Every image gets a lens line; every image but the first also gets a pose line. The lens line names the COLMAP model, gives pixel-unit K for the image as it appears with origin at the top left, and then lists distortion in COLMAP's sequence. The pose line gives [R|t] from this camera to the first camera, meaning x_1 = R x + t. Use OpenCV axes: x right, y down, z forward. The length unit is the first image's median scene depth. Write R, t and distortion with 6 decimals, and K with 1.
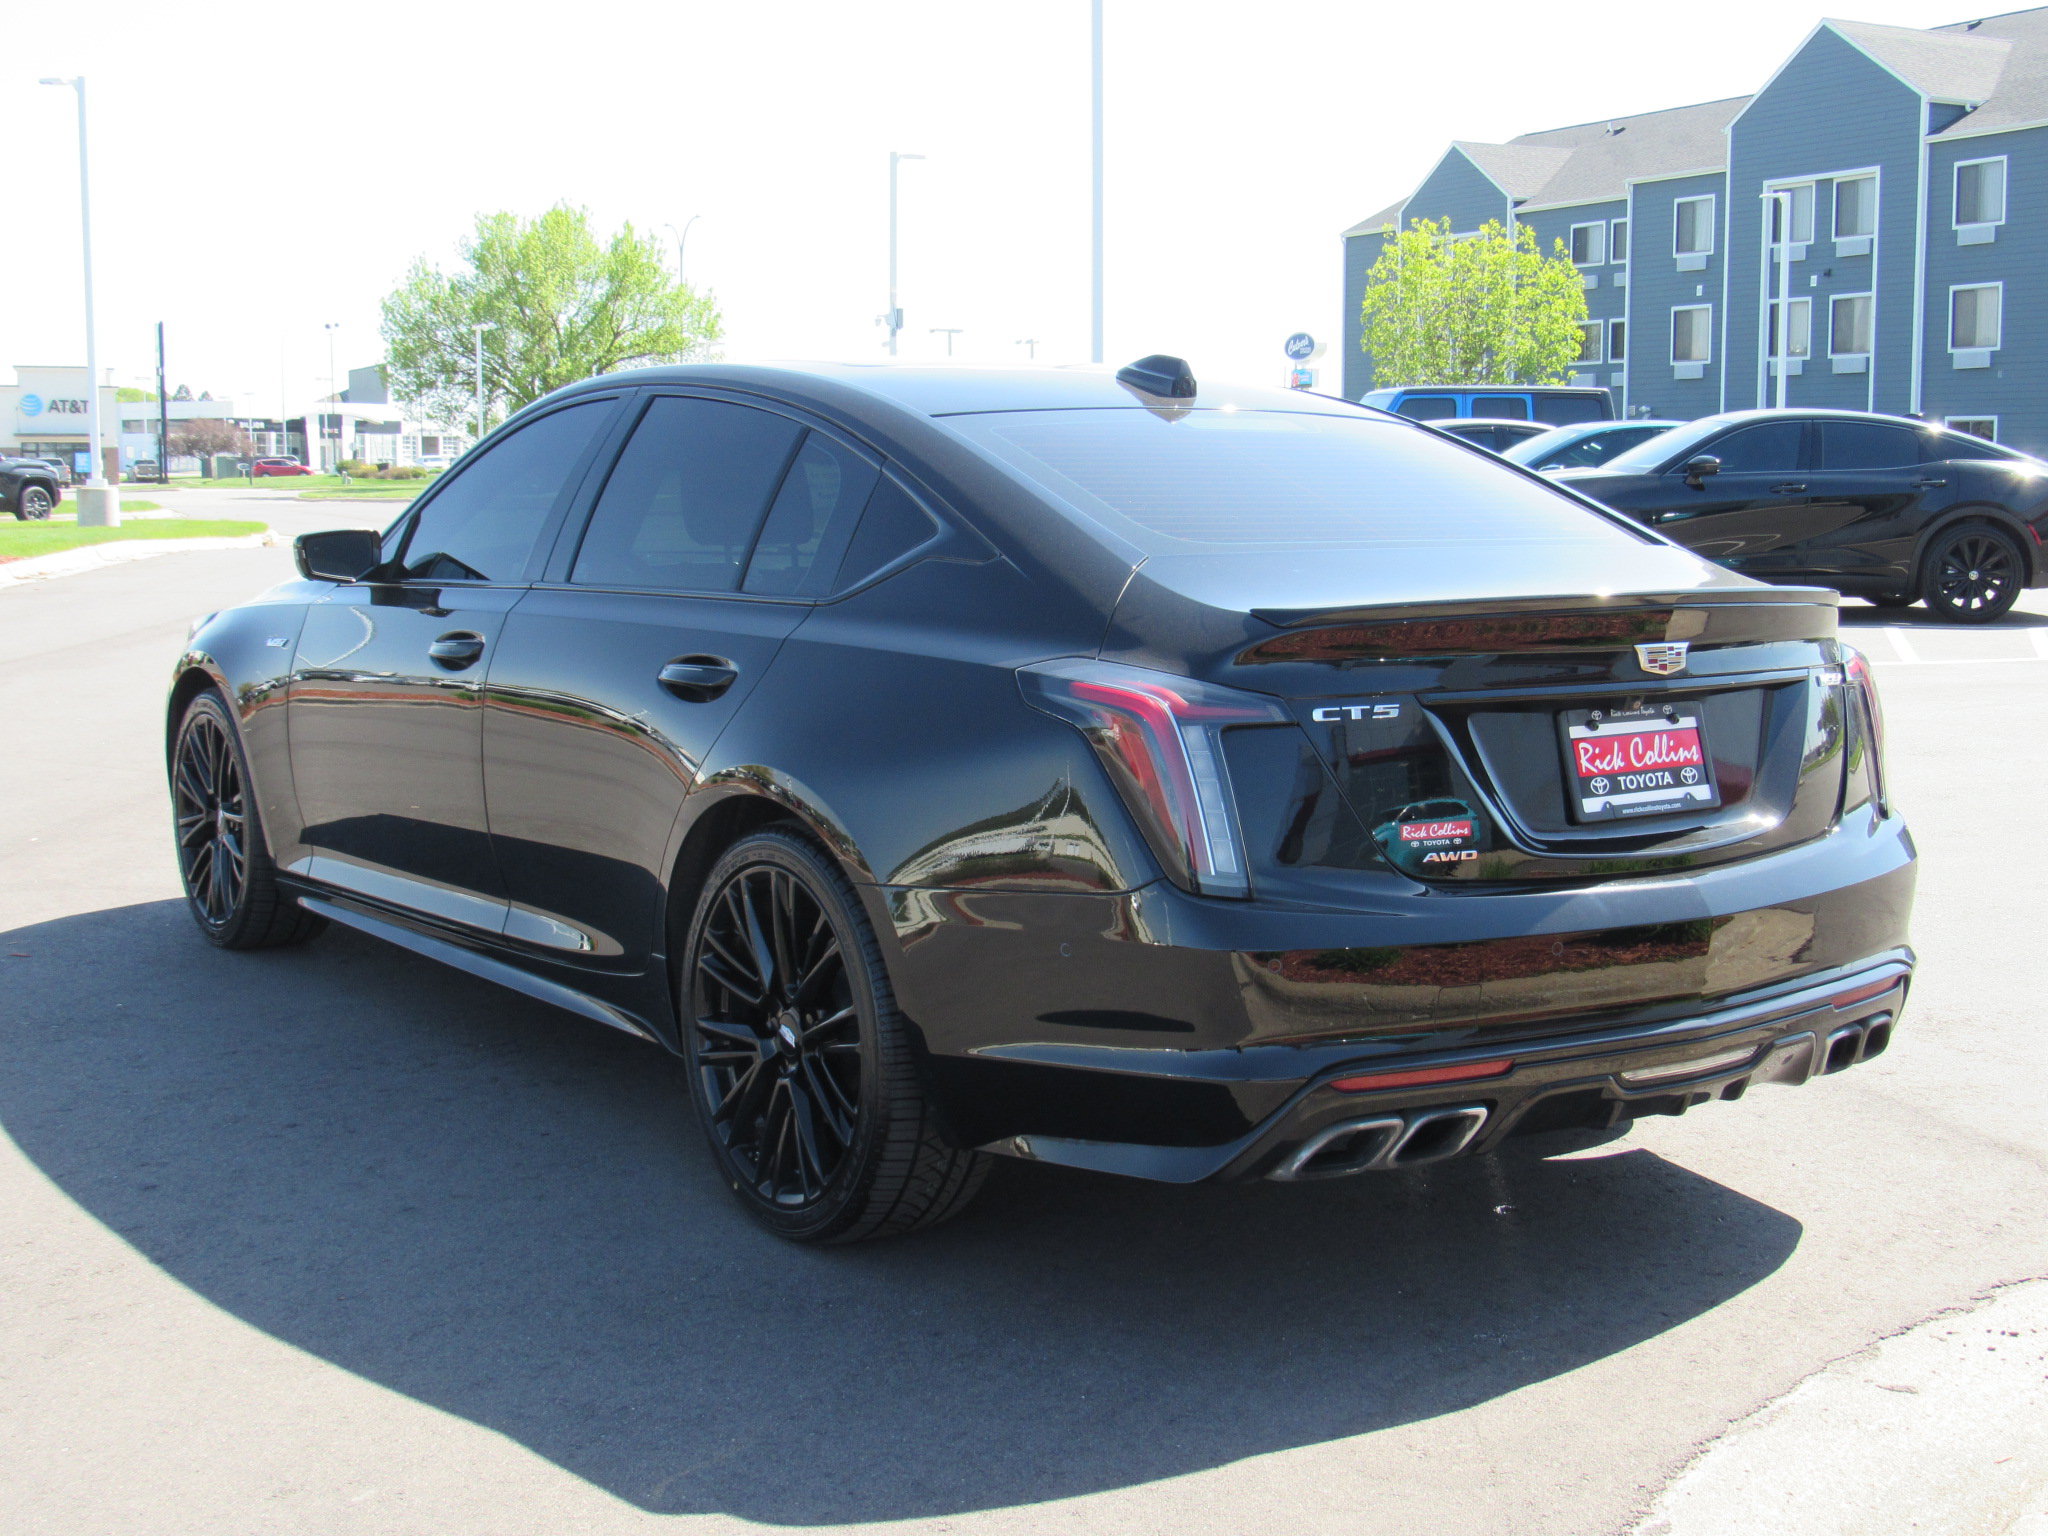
lens RADIAL K [[2517.3, 0, 1028.3], [0, 2517.3, 765.3], [0, 0, 1]] dist [-0.069295, 0.000000]
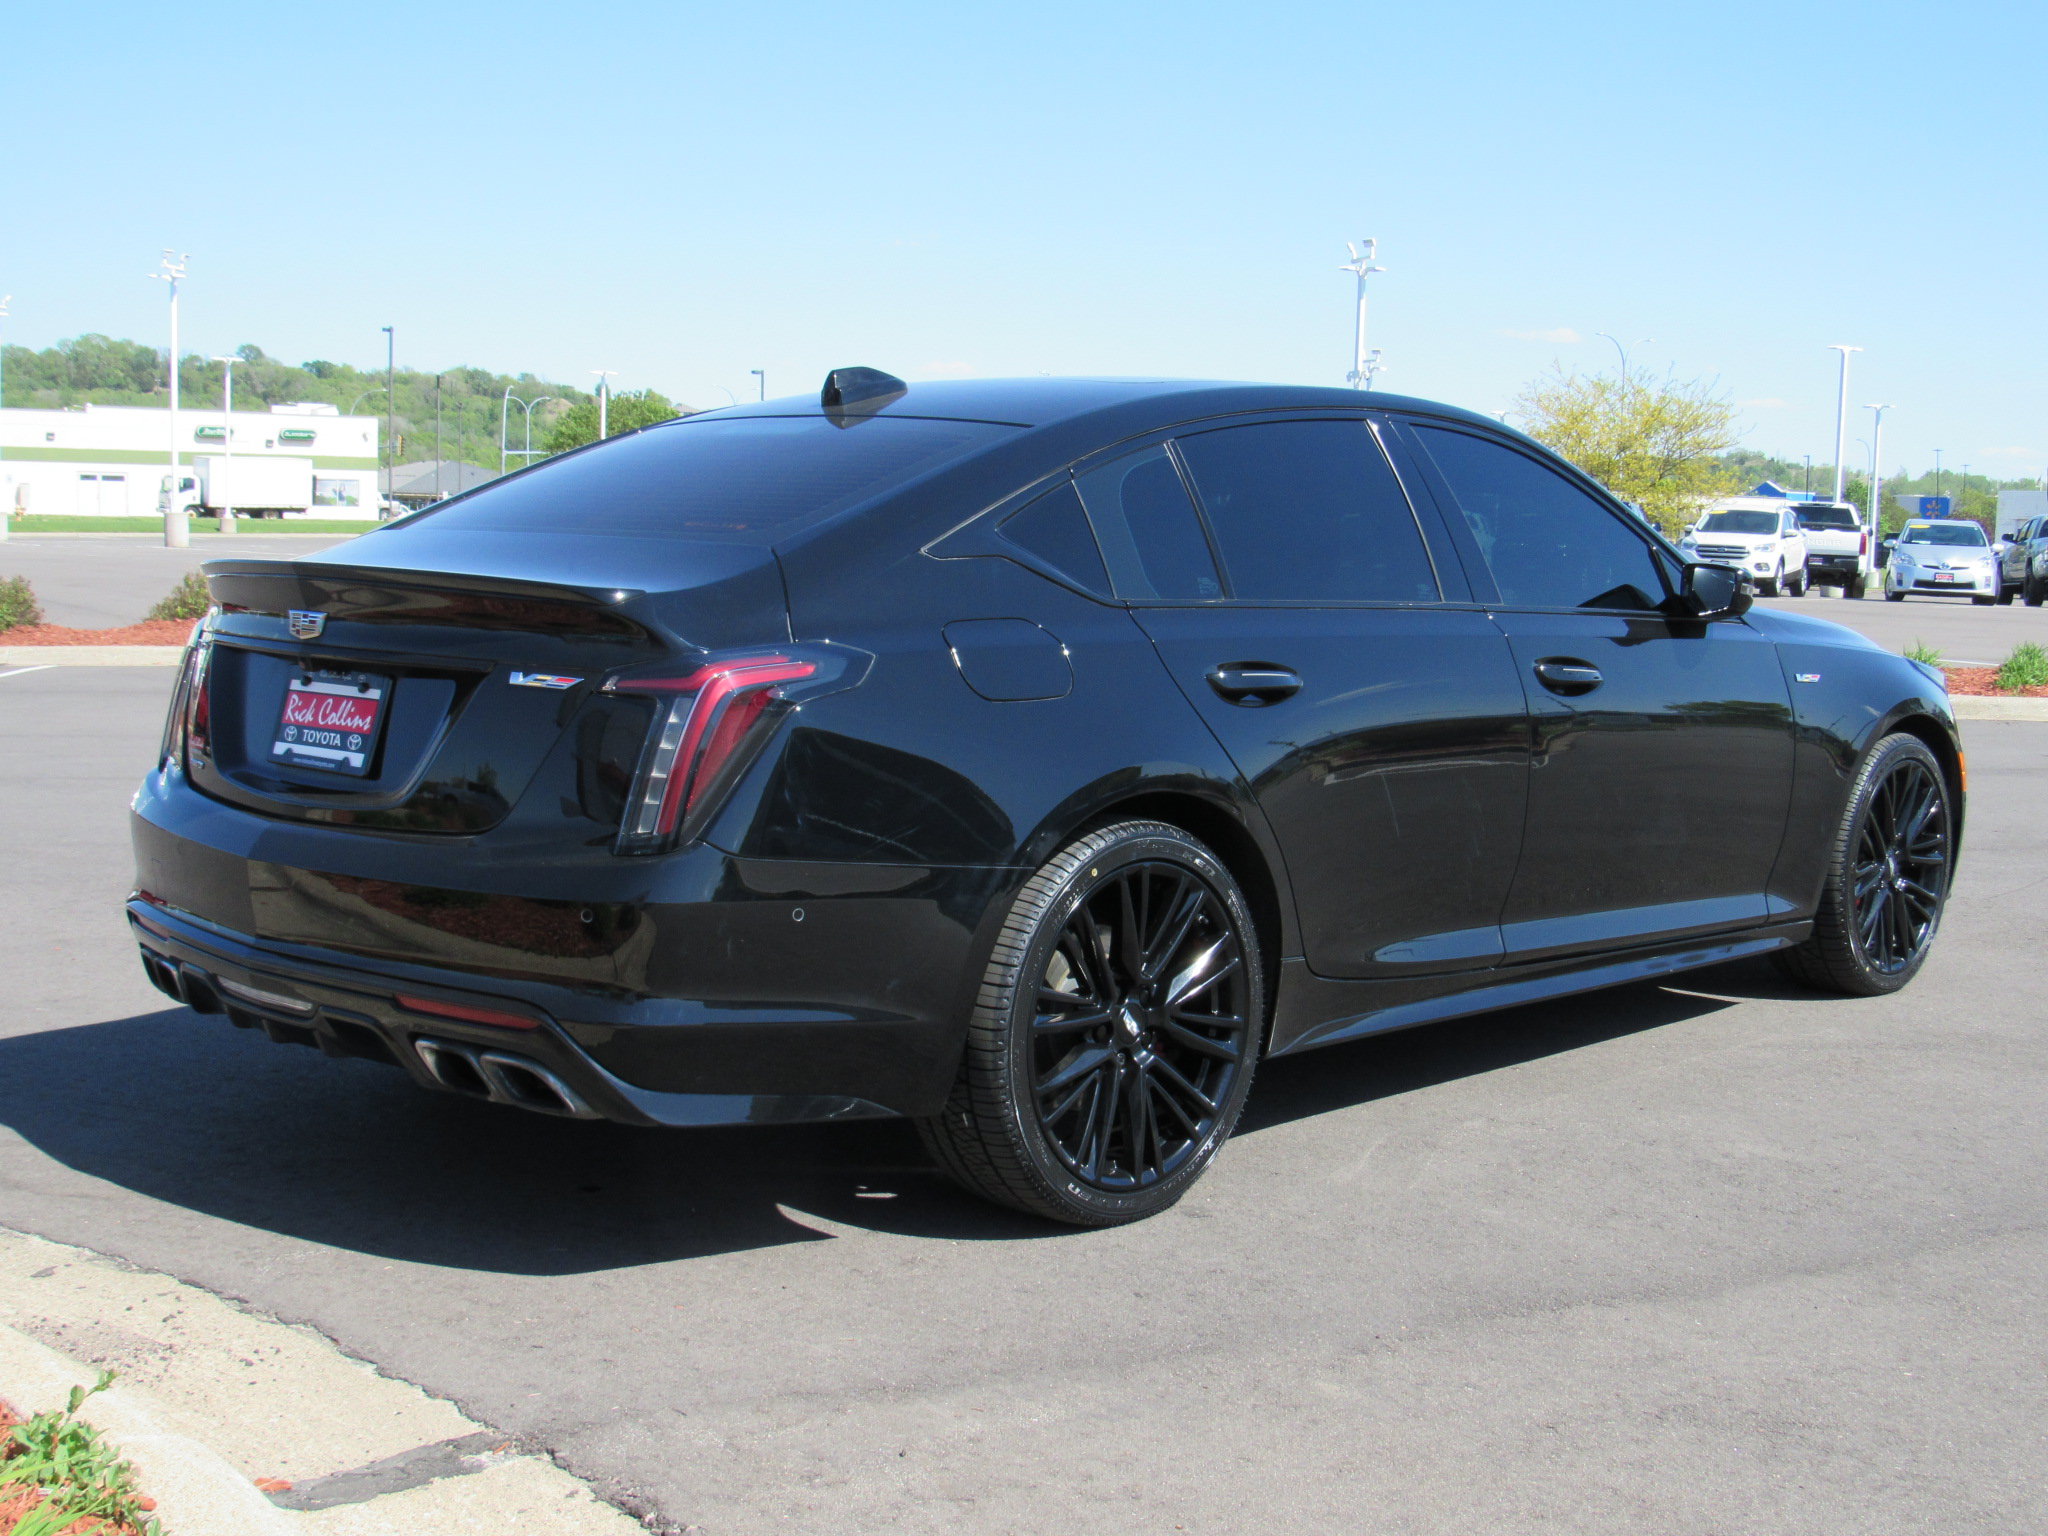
lens RADIAL K [[2517.3, 0, 1022.7], [0, 2517.3, 769.1], [0, 0, 1]] dist [-0.069295, 0.000000]
pose [[0.183481, 0.099735, -0.977951, 1.376781], [-0.136750, 0.987756, 0.075079, -0.104536], [0.973465, 0.119959, 0.194873, 1.092361]]
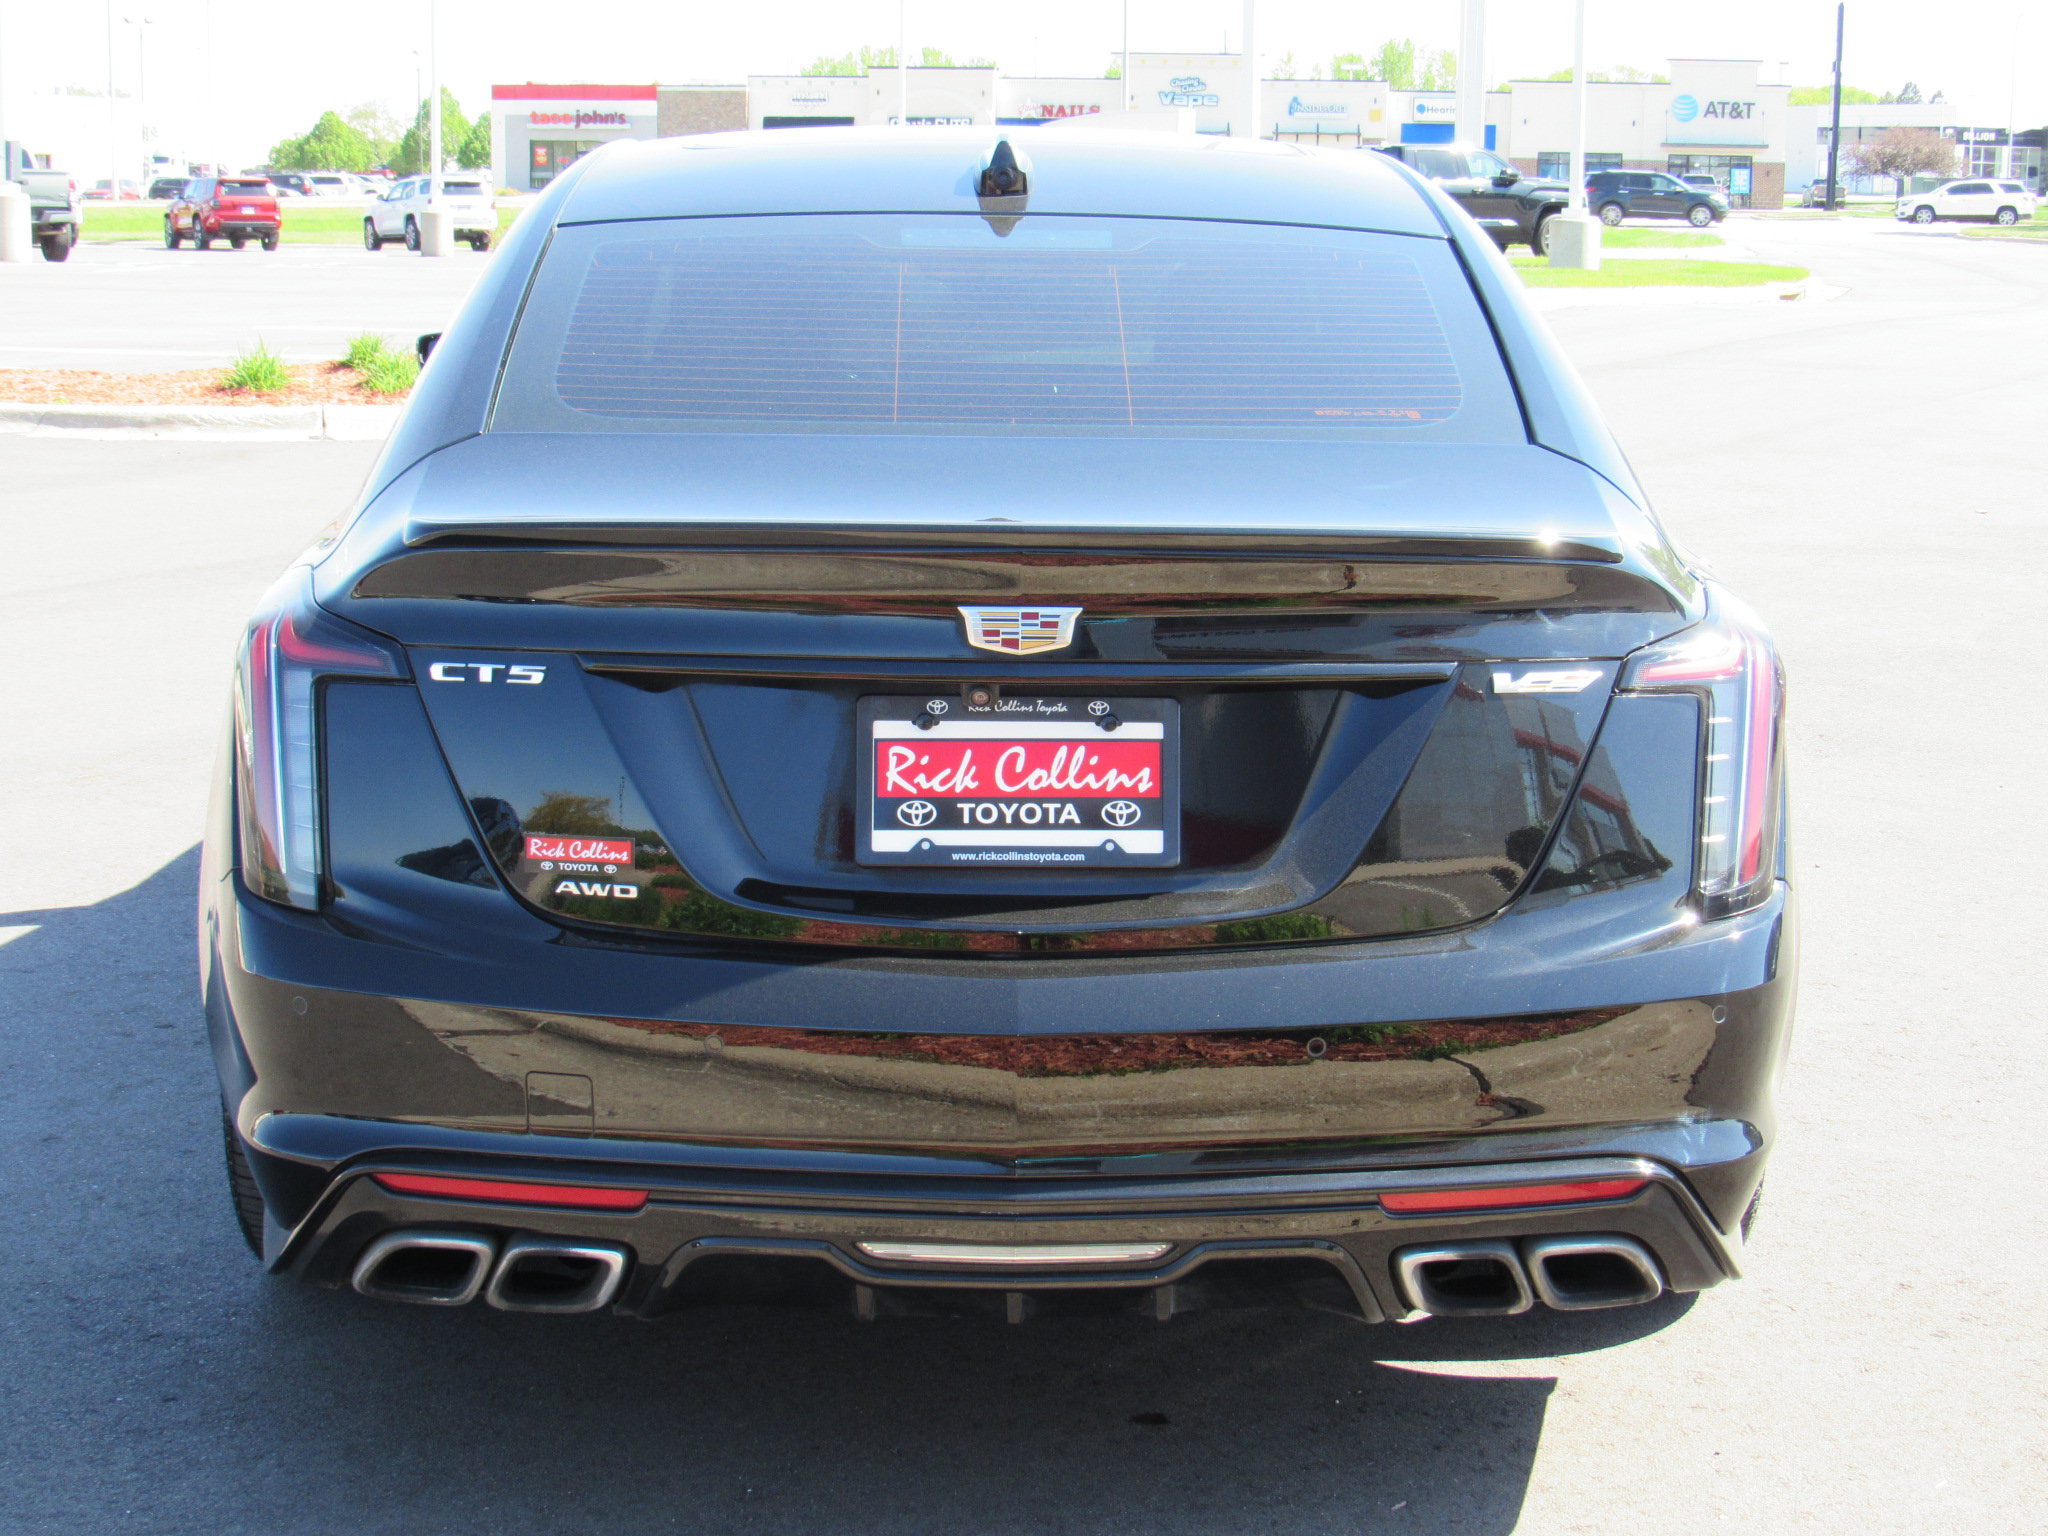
lens RADIAL K [[3264.5, 0, 1023.7], [0, 3264.5, 764.1], [0, 0, 1]] dist [-0.092907, 0.000000]
pose [[0.826877, 0.106108, -0.552282, 0.719759], [-0.074113, 0.994034, 0.080020, -0.075255], [0.557478, -0.025235, 0.829808, 0.296731]]
